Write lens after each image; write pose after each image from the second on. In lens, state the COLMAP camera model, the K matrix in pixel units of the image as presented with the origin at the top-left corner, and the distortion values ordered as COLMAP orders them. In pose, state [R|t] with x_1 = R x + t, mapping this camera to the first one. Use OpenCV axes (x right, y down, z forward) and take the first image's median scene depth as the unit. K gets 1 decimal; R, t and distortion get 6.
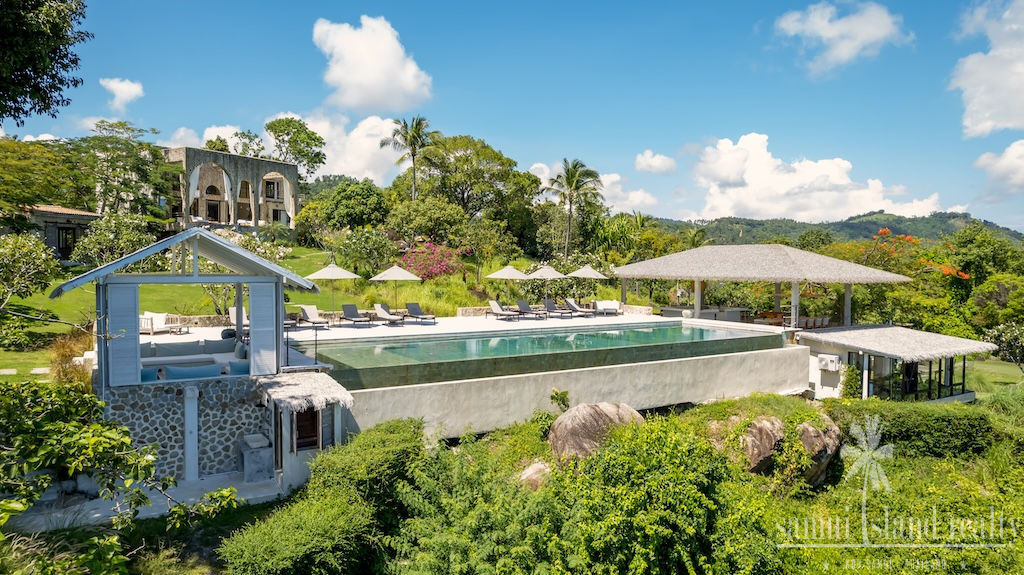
lens RADIAL K [[670.6, 0, 512.0], [0, 670.6, 287.5], [0, 0, 1]] dist [-0.031925, 0.003338]
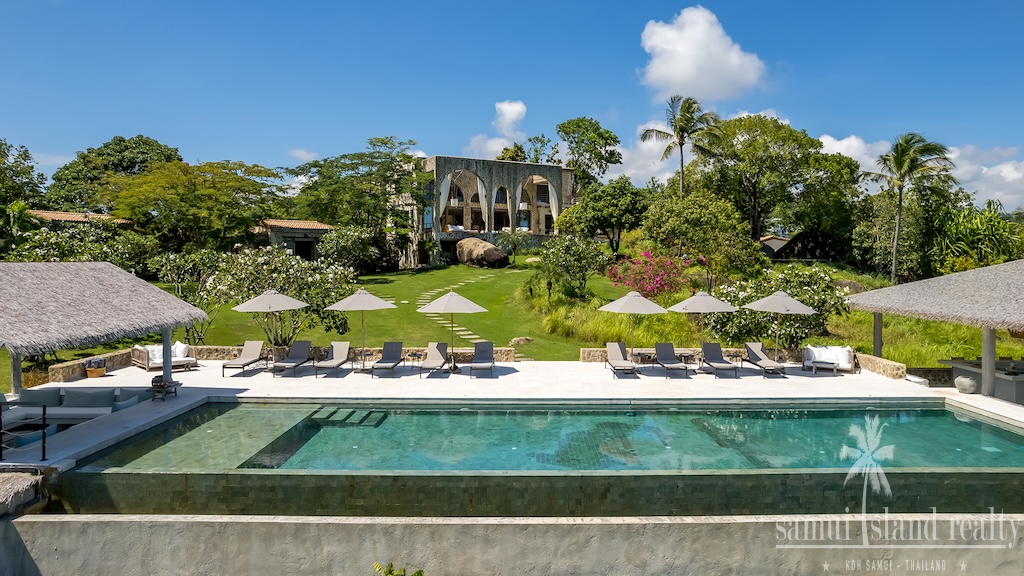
lens RADIAL K [[670.6, 0, 512.0], [0, 670.6, 288.0], [0, 0, 1]] dist [-0.031925, 0.003338]
pose [[0.850947, 0.018756, -0.524916, 0.121727], [-0.018964, 0.999808, 0.004982, -0.018748], [0.524909, 0.005715, 0.851139, 0.185779]]
